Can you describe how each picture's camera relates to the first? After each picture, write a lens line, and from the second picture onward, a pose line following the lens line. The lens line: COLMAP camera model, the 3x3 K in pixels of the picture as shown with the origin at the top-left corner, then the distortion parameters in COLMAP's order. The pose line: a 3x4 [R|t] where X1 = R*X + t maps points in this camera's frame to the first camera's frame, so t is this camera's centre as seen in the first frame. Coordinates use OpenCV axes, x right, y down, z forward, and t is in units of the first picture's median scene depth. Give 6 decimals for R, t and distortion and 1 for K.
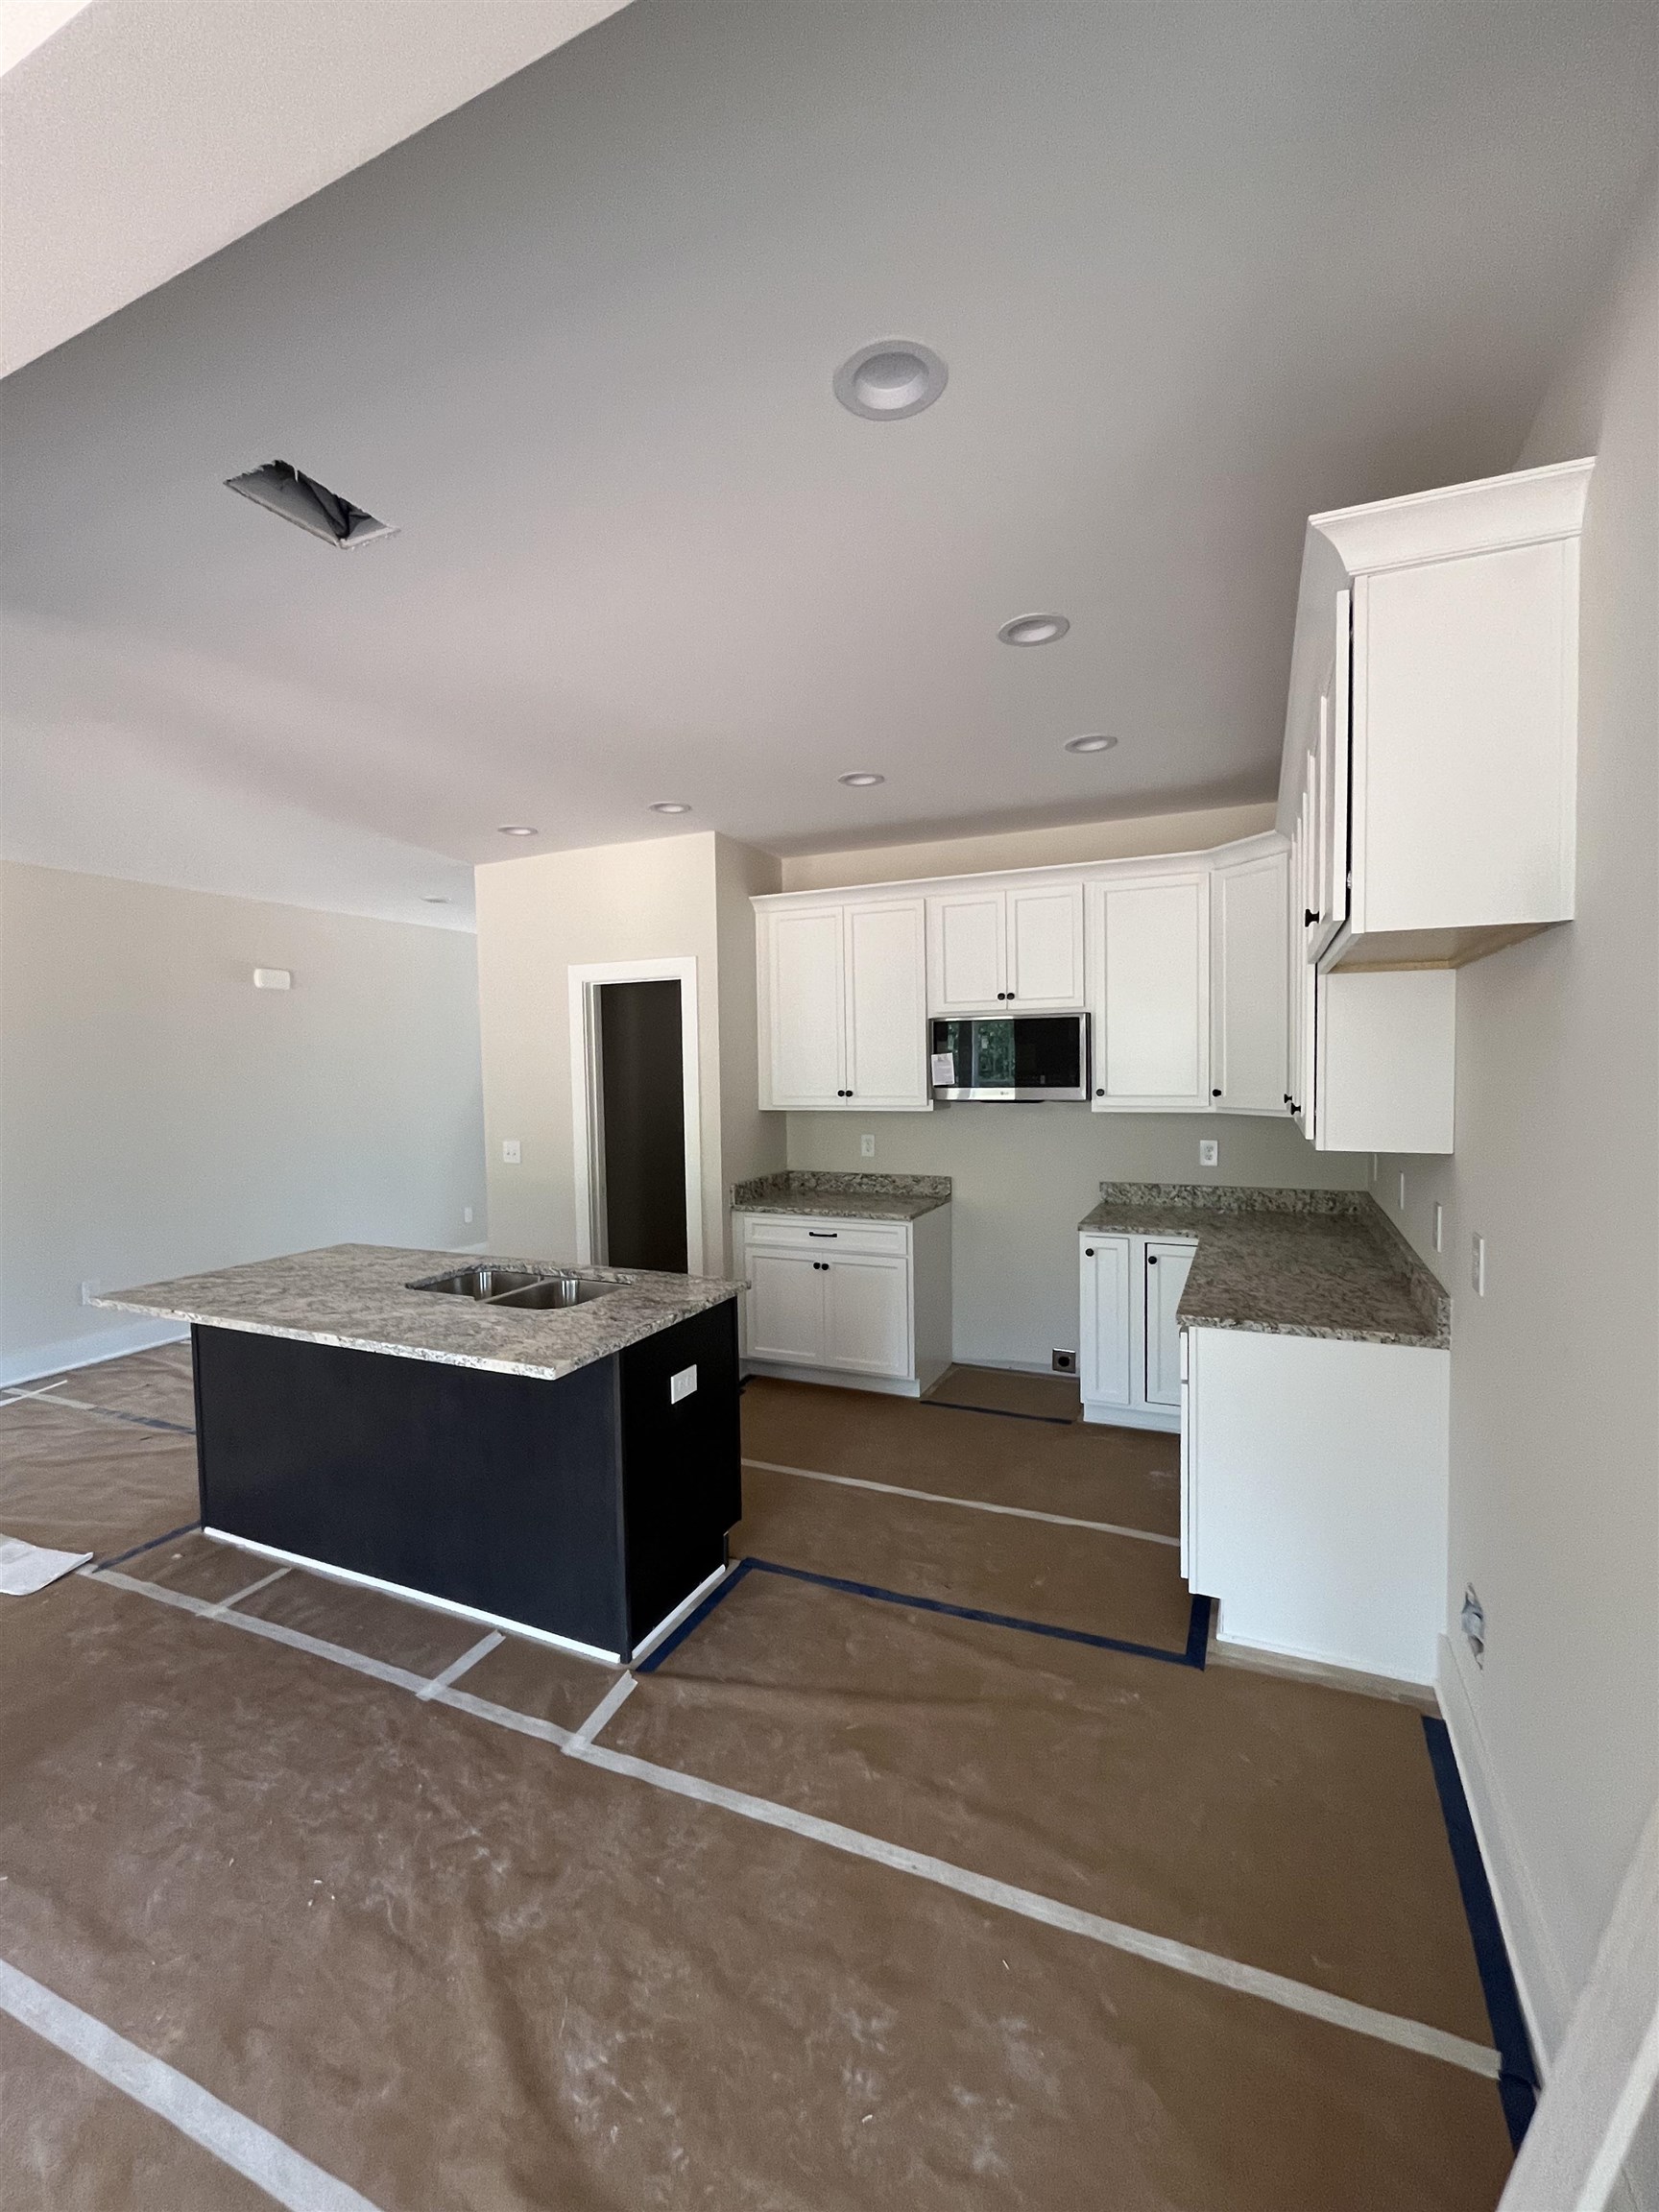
lens RADIAL K [[931.1, 0, 840.6], [0, 931.1, 1098.2], [0, 0, 1]] dist [-0.002679, -0.000323]
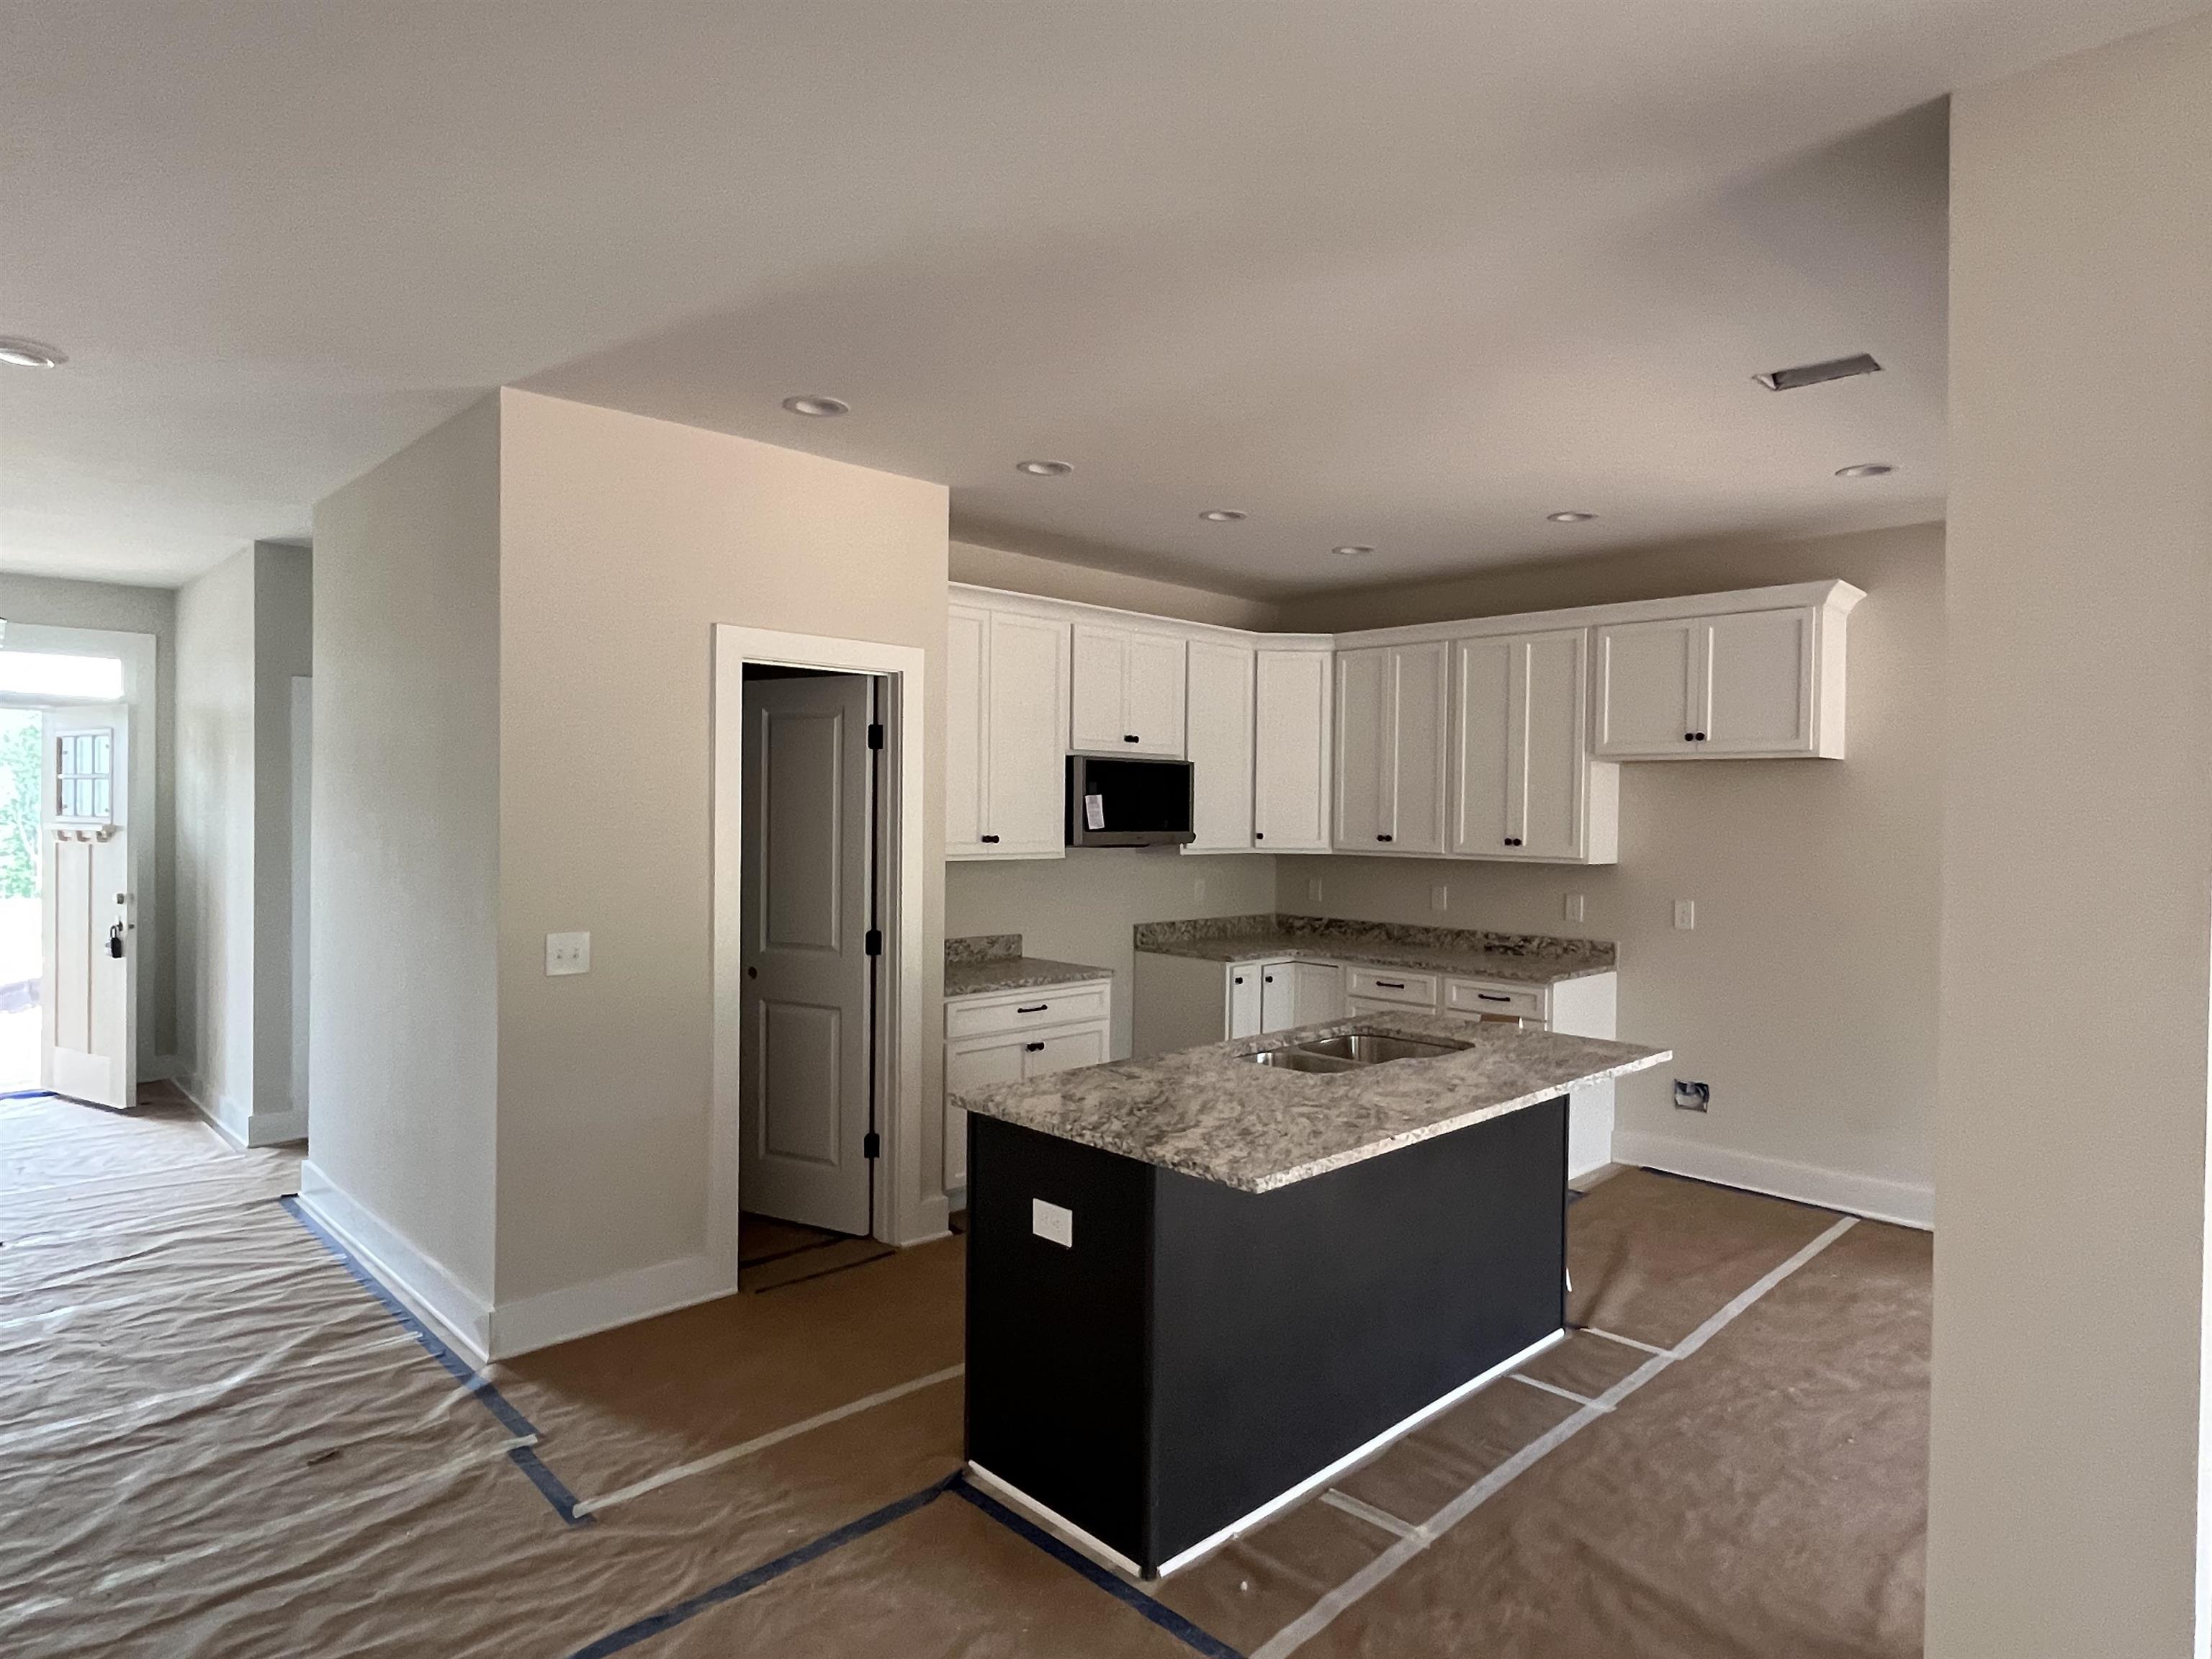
lens RADIAL K [[1256.2, 0, 1106.0], [0, 1256.2, 829.5], [0, 0, 1]] dist [-0.001110, -0.001333]
pose [[0.365721, 0.007436, 0.930695, -1.050506], [0.019395, 0.999690, -0.015609, 0.006224], [-0.930523, 0.023759, 0.365463, 0.535155]]
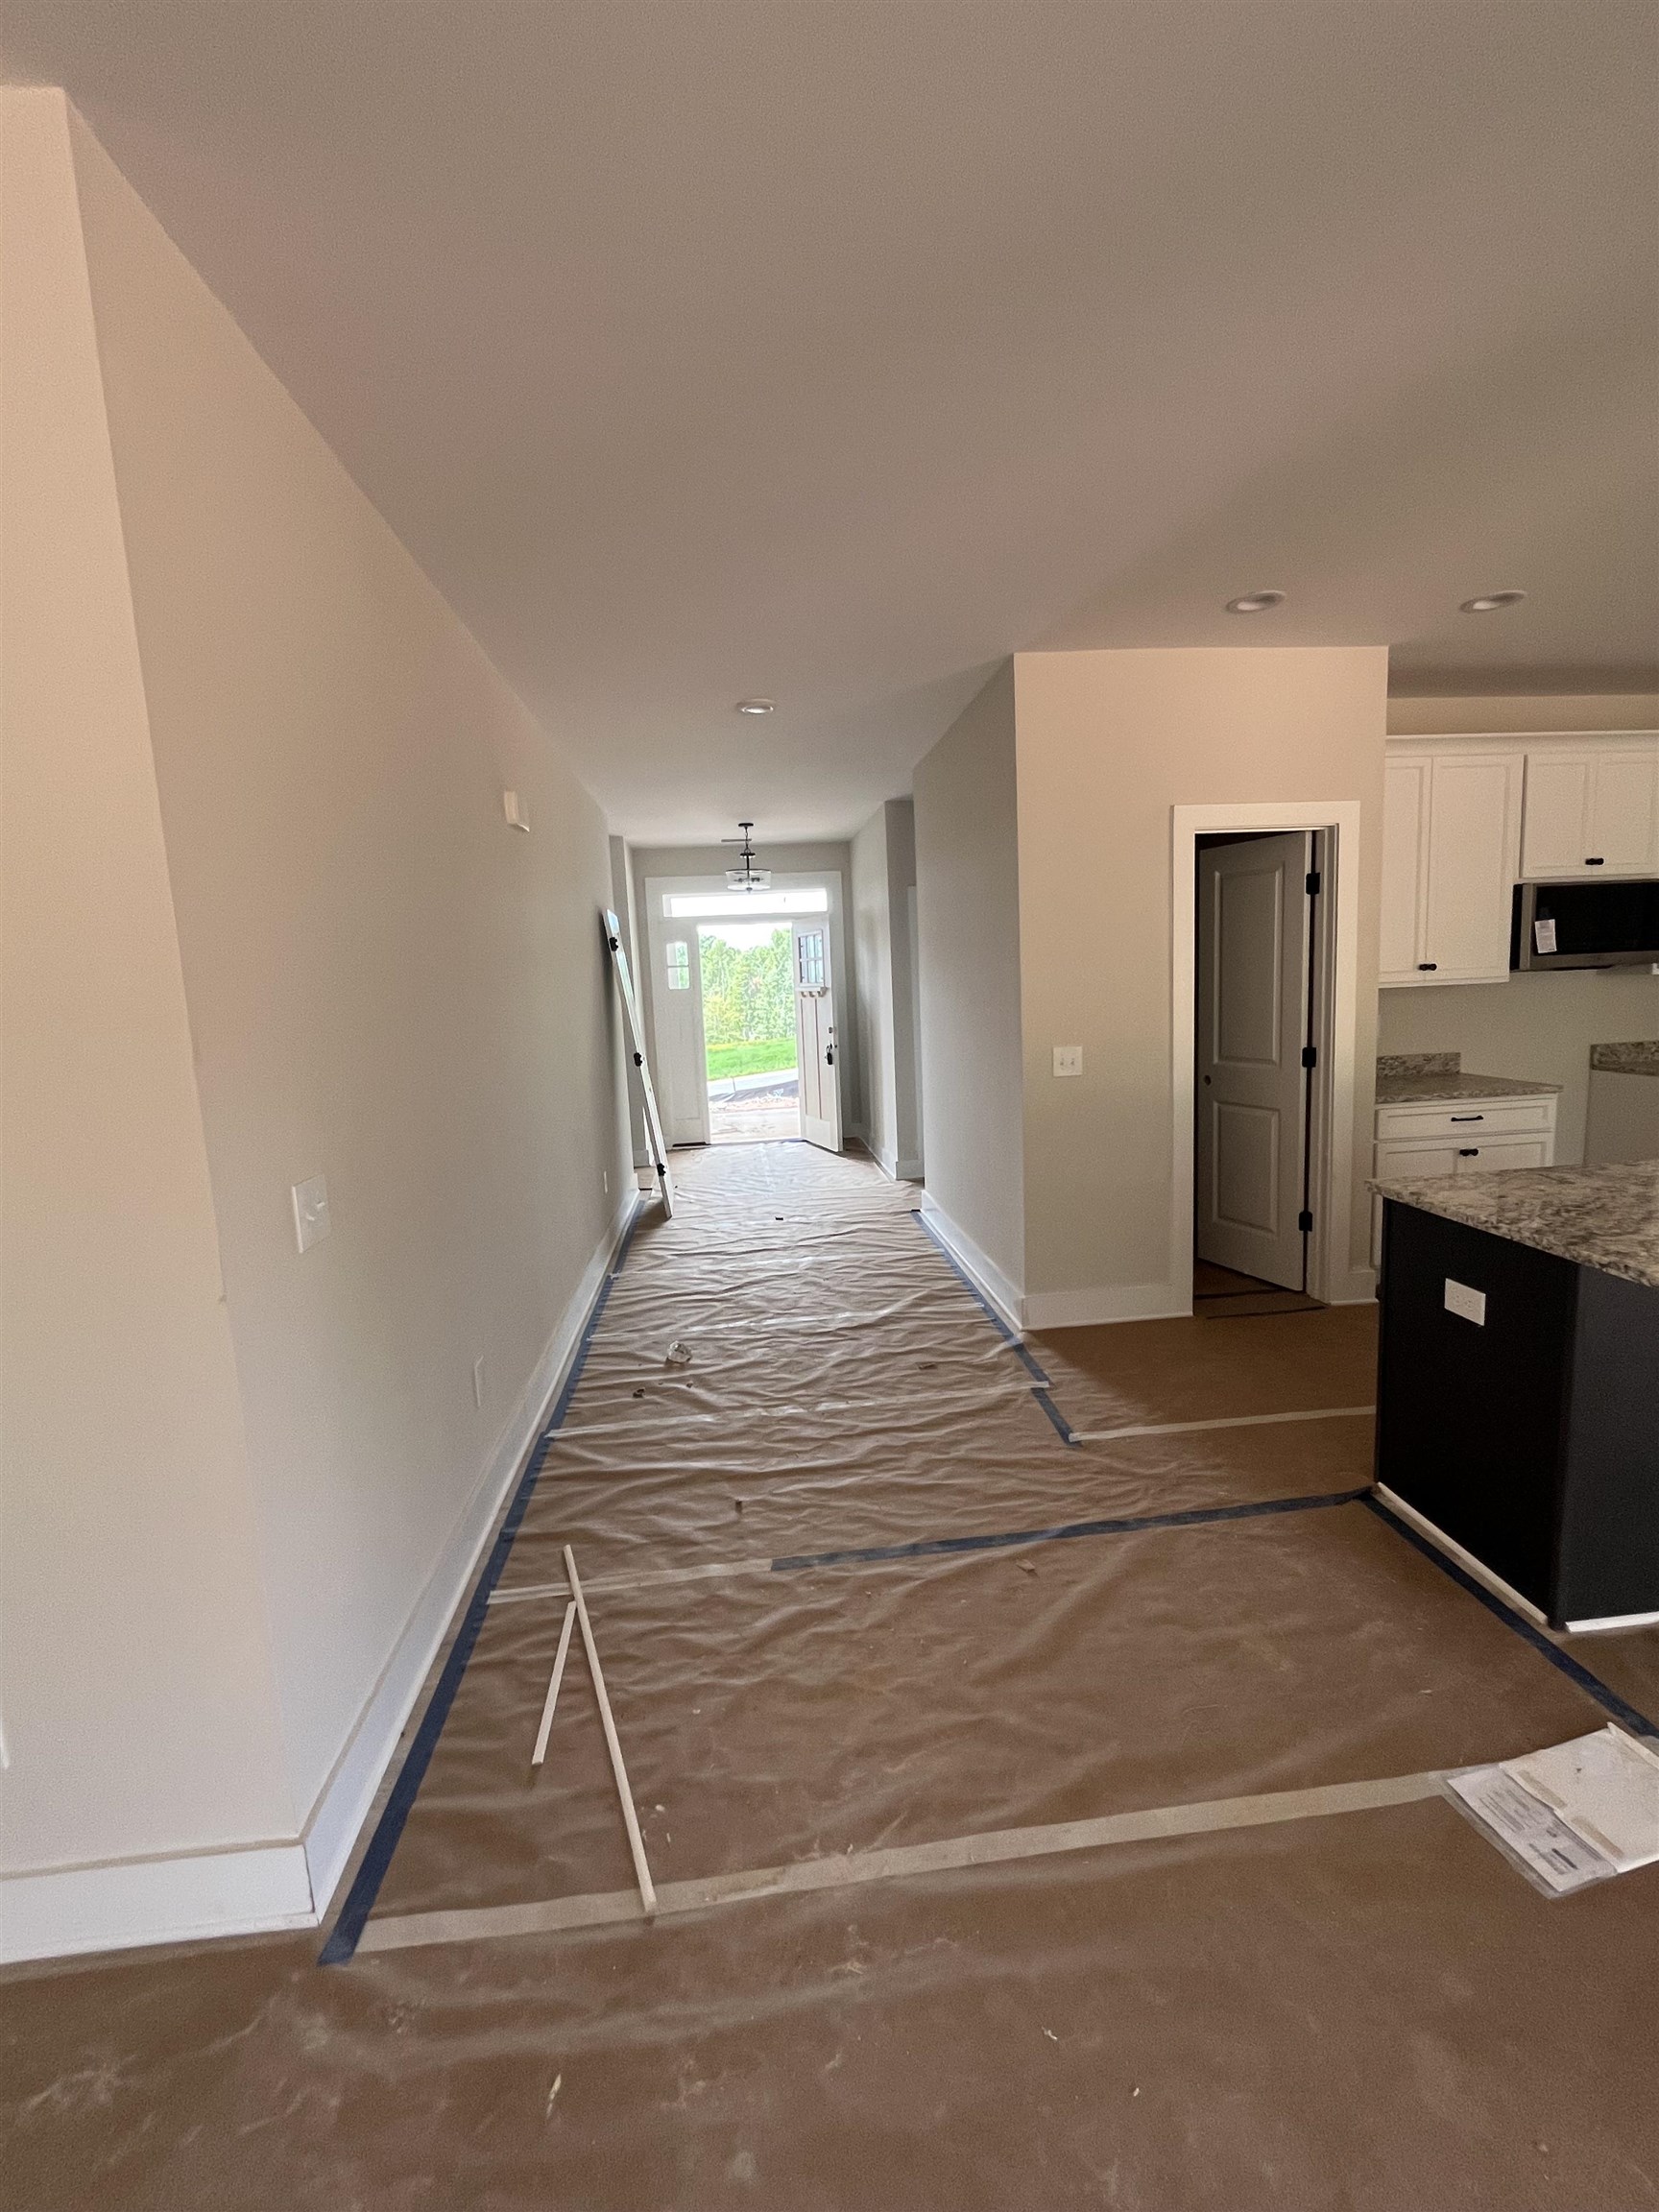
lens RADIAL K [[931.1, 0, 840.6], [0, 931.1, 1098.2], [0, 0, 1]] dist [-0.002679, -0.000323]
pose [[0.861986, -0.086597, 0.499481, -1.026640], [0.049245, 0.994945, 0.087513, 0.015908], [-0.504535, -0.050838, 0.861893, 0.527850]]
